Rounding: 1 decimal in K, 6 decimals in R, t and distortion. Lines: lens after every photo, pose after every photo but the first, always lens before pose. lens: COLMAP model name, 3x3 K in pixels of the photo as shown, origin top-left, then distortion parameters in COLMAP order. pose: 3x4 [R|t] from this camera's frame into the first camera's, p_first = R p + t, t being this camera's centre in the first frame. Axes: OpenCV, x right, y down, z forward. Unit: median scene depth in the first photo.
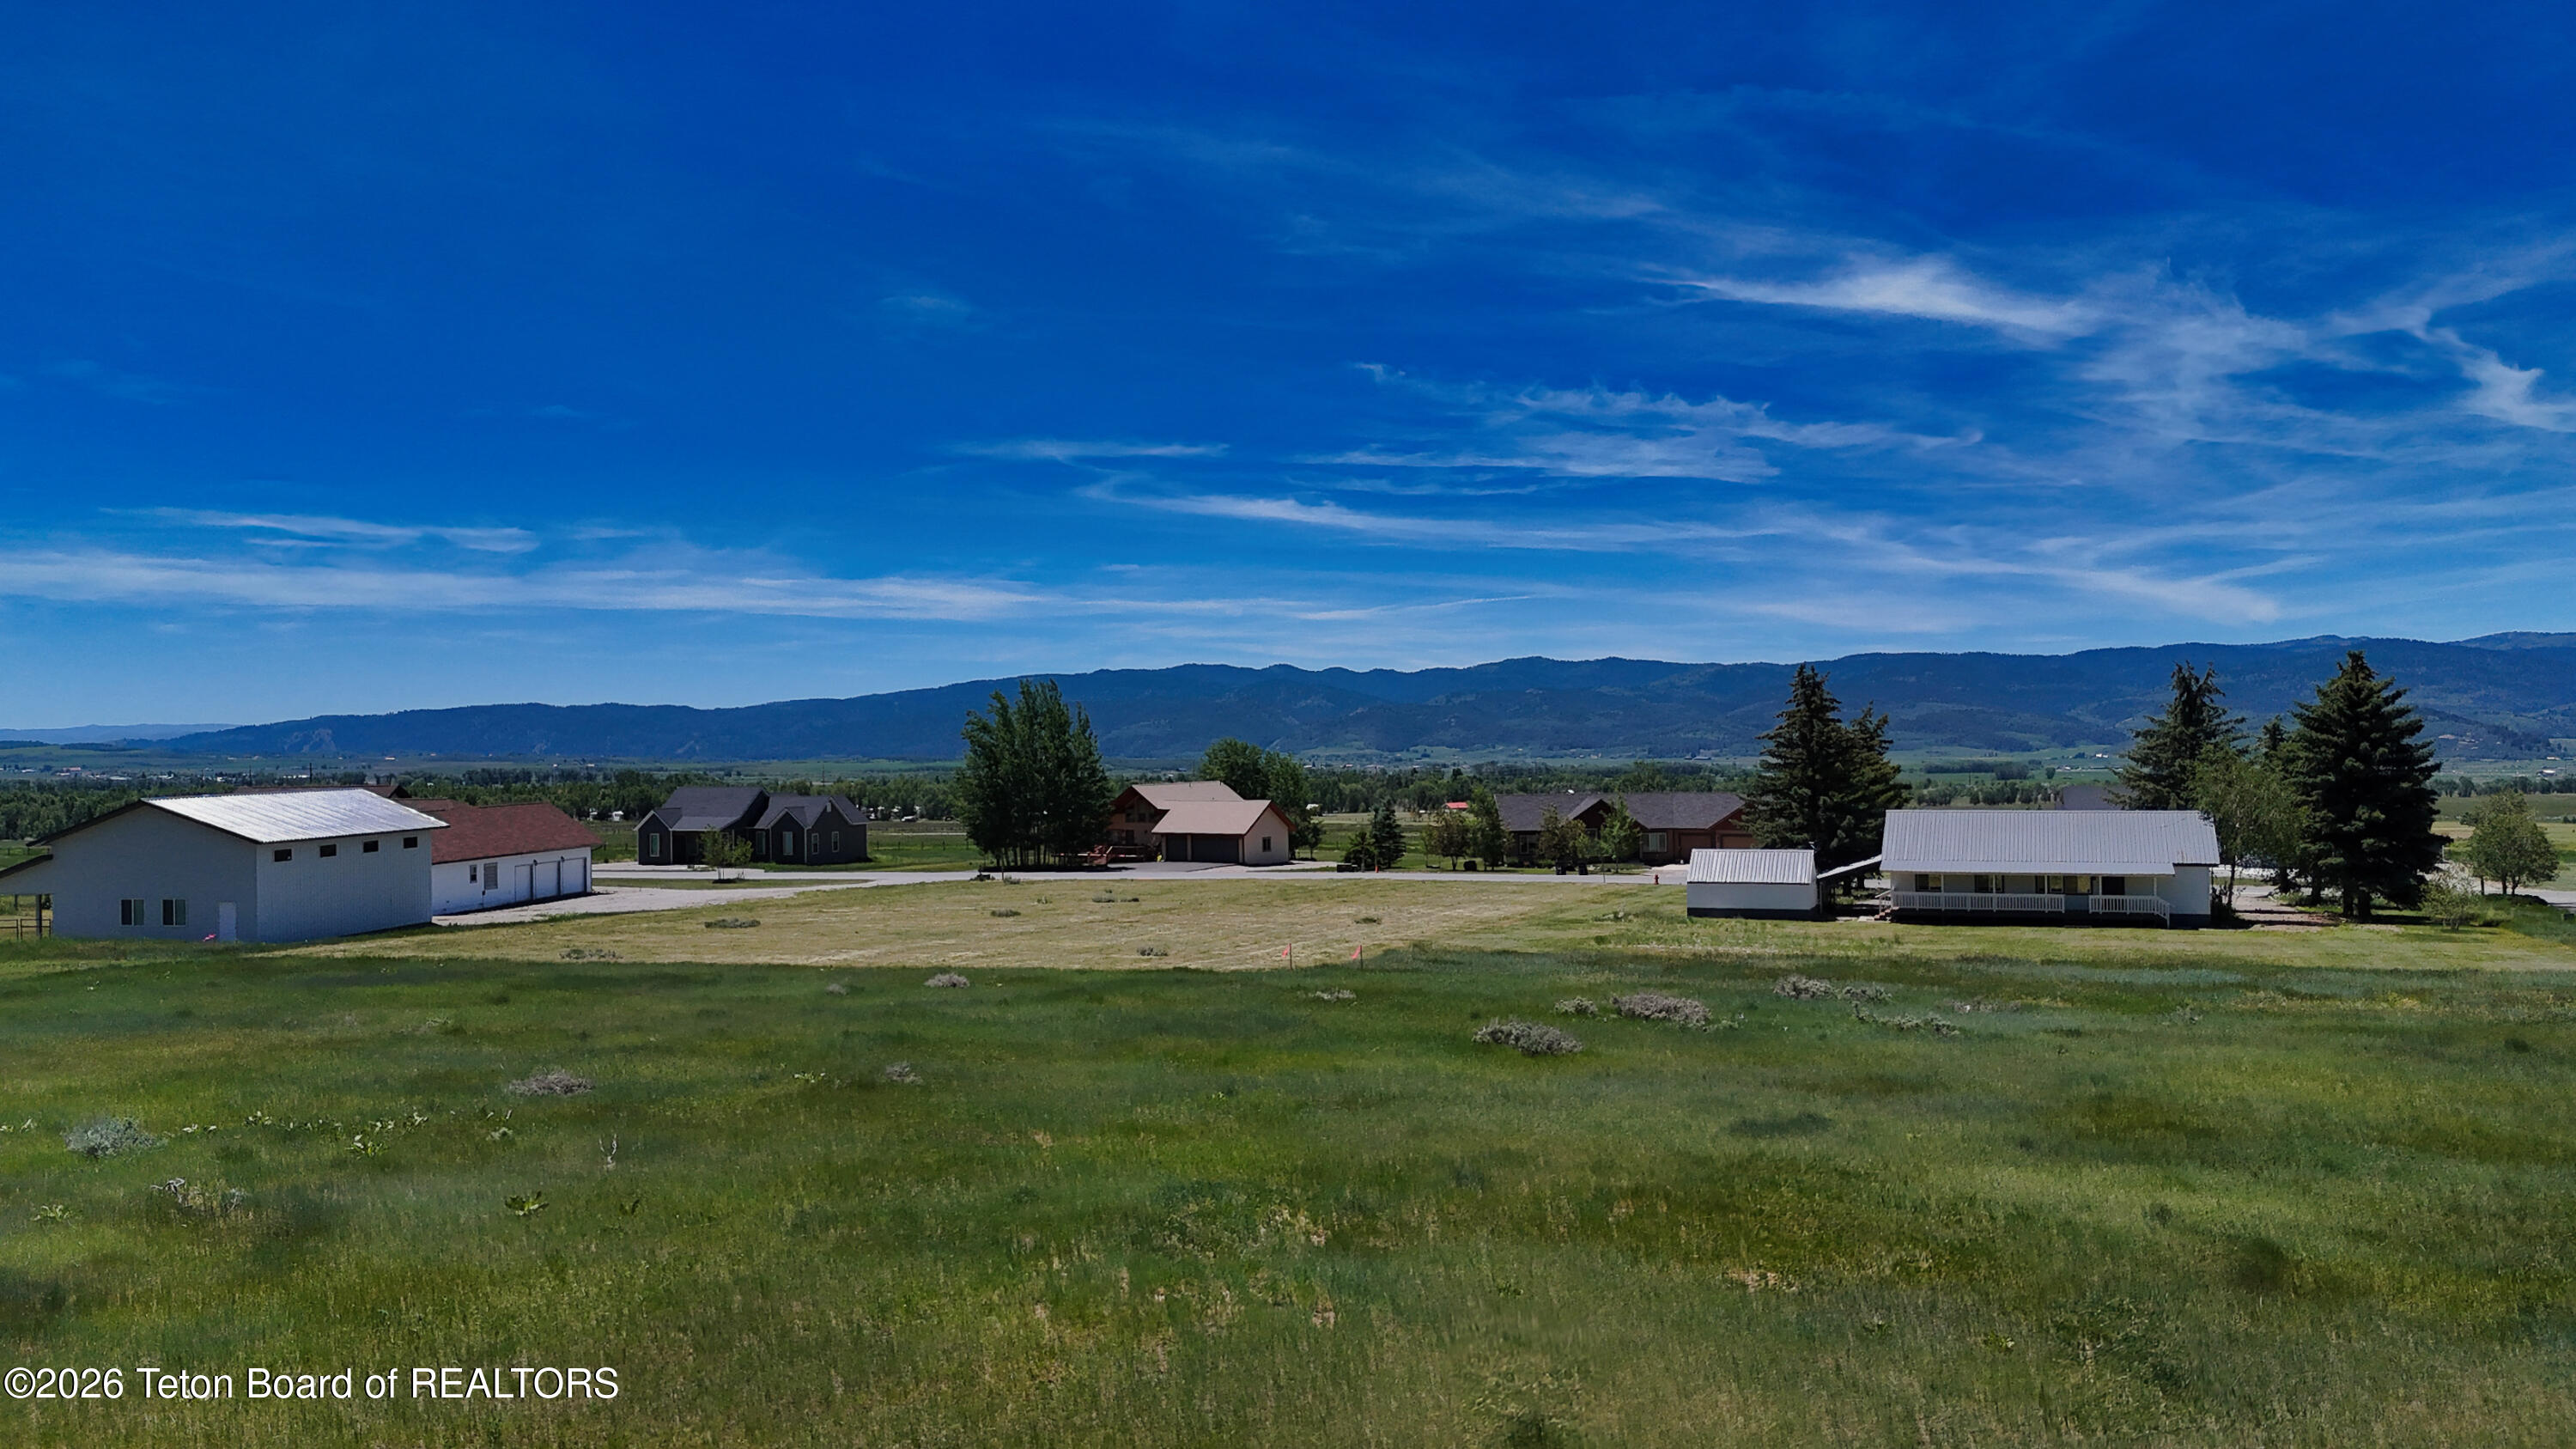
lens RADIAL K [[1948.0, 0, 1294.7], [0, 1948.0, 720.8], [0, 0, 1]] dist [0.103193, -0.125203]
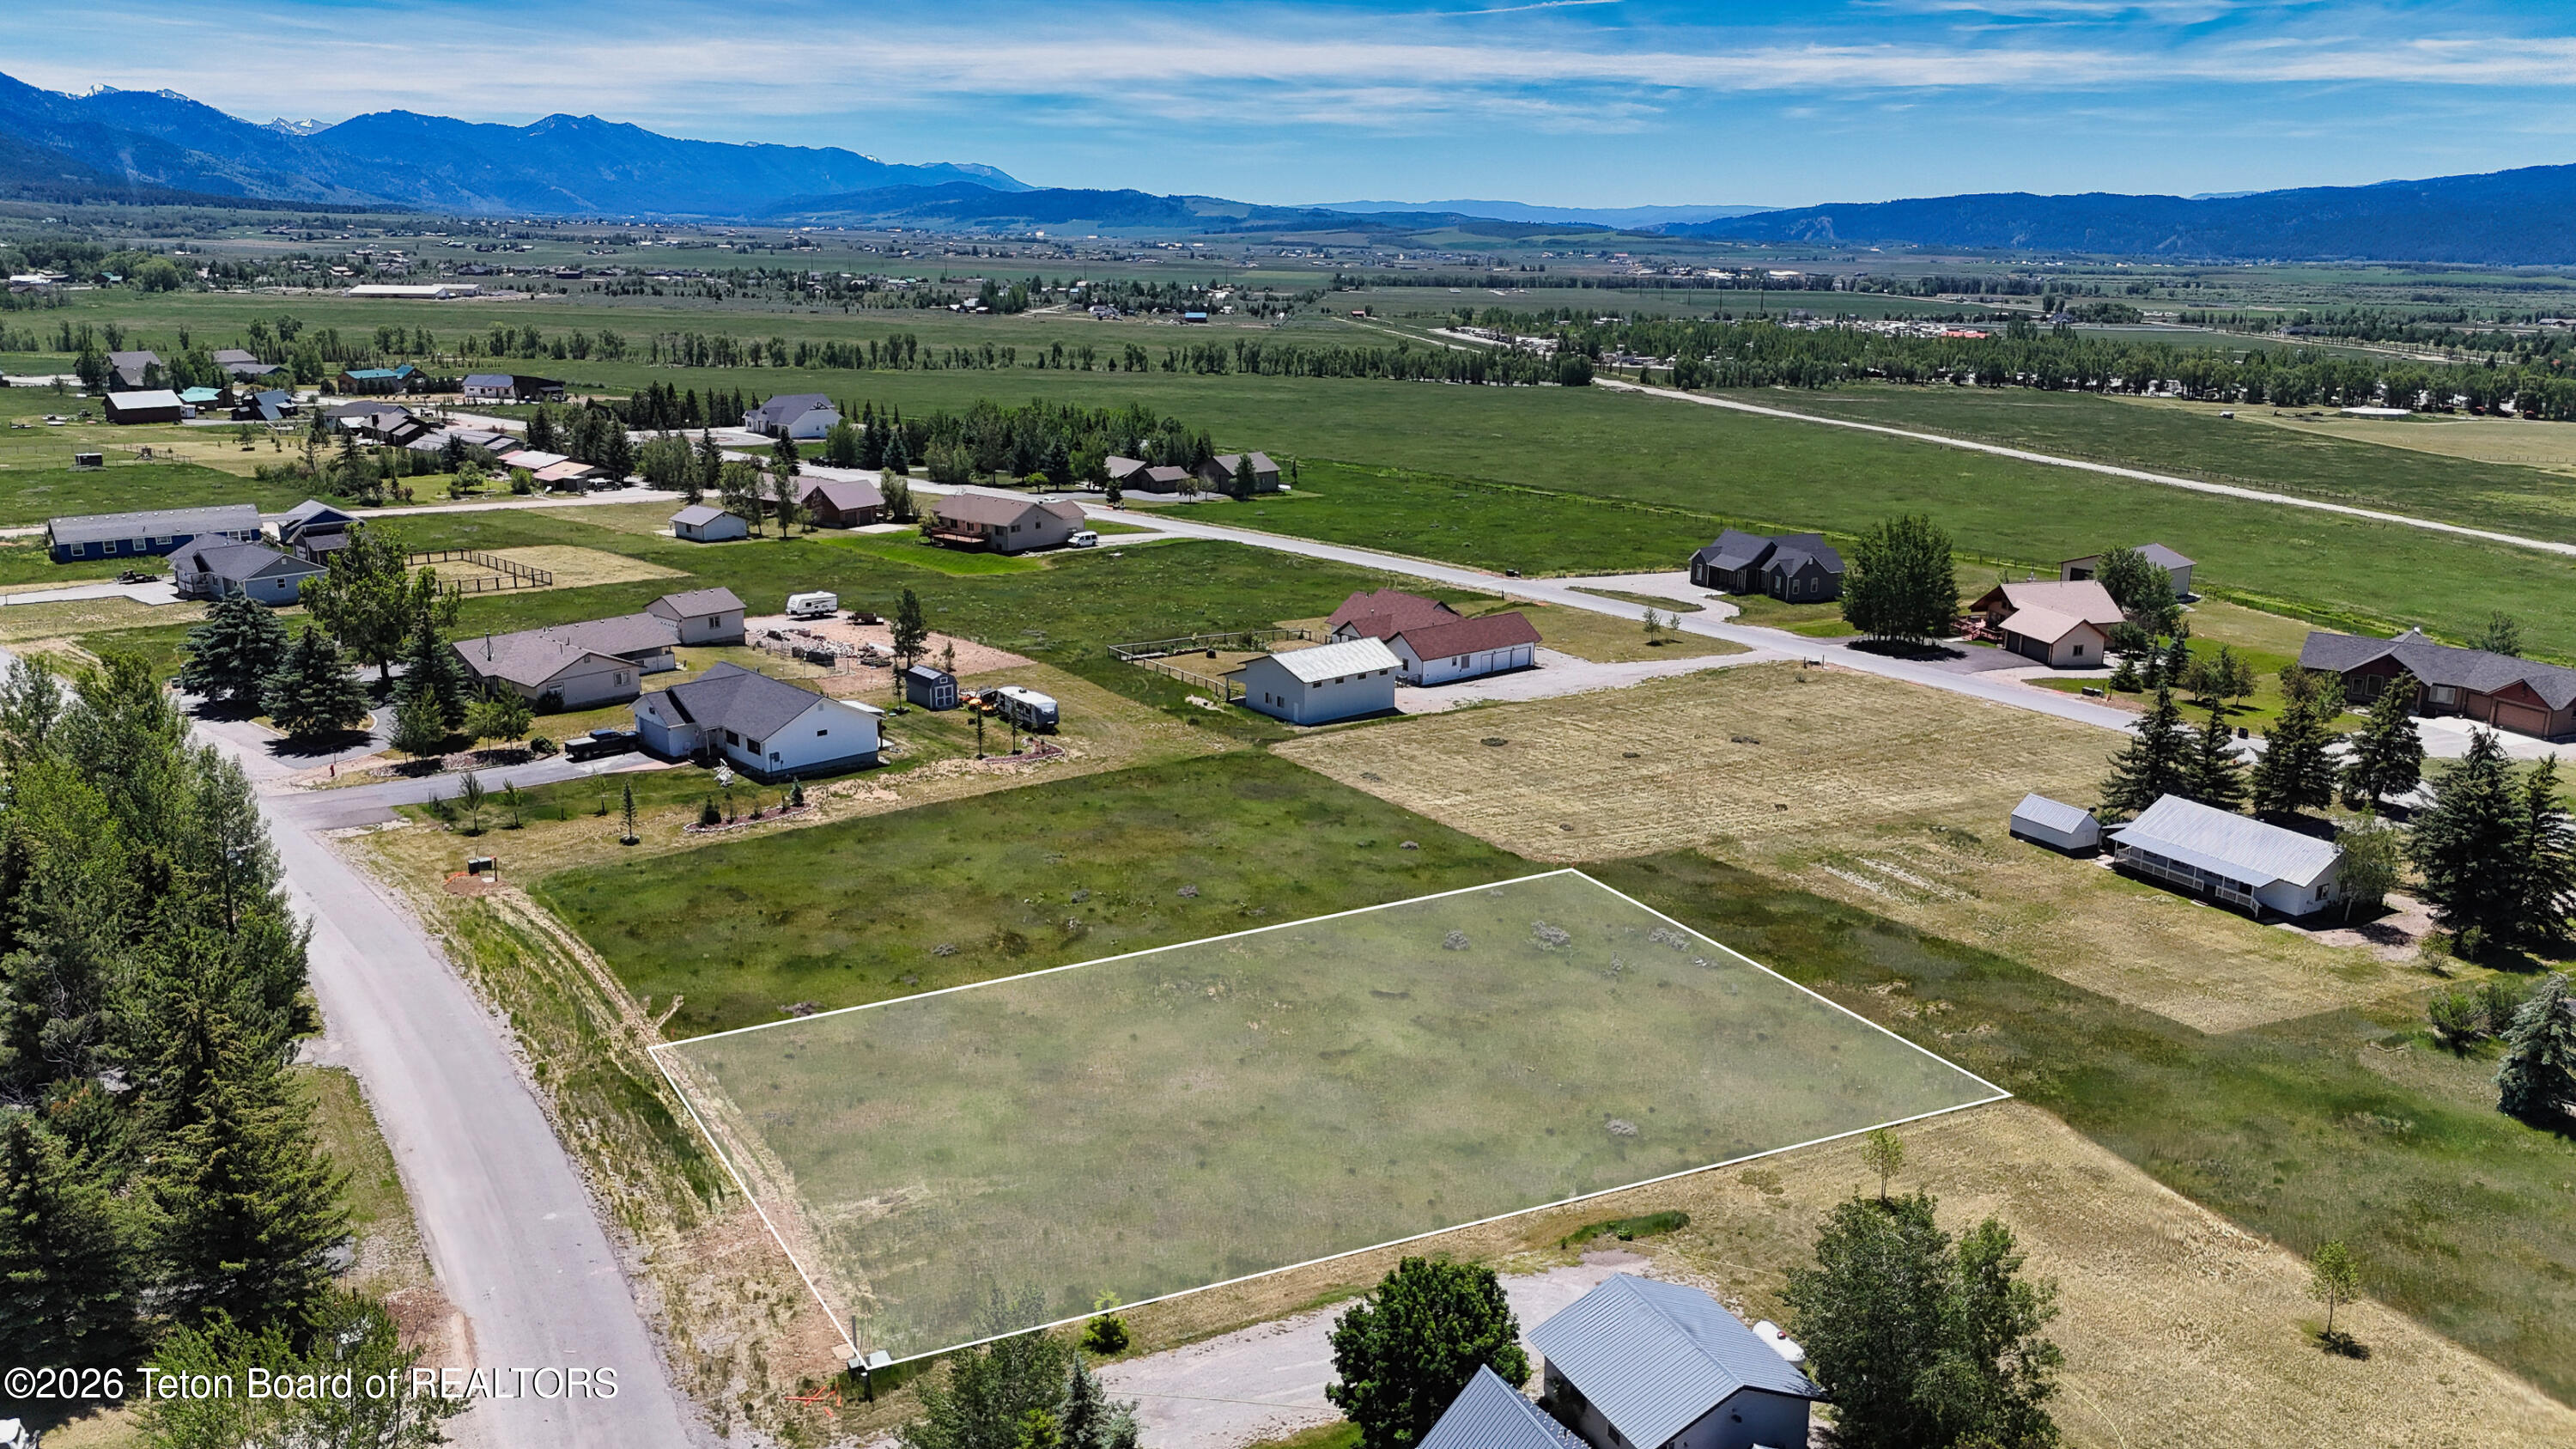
lens RADIAL K [[1880.6, 0, 1293.4], [0, 1880.6, 748.4], [0, 0, 1]] dist [0.111007, -0.142657]
pose [[0.749883, 0.194836, -0.632230, 0.378933], [-0.013297, 0.959896, 0.280042, -0.207064], [0.661437, -0.201592, 0.722400, -0.269946]]
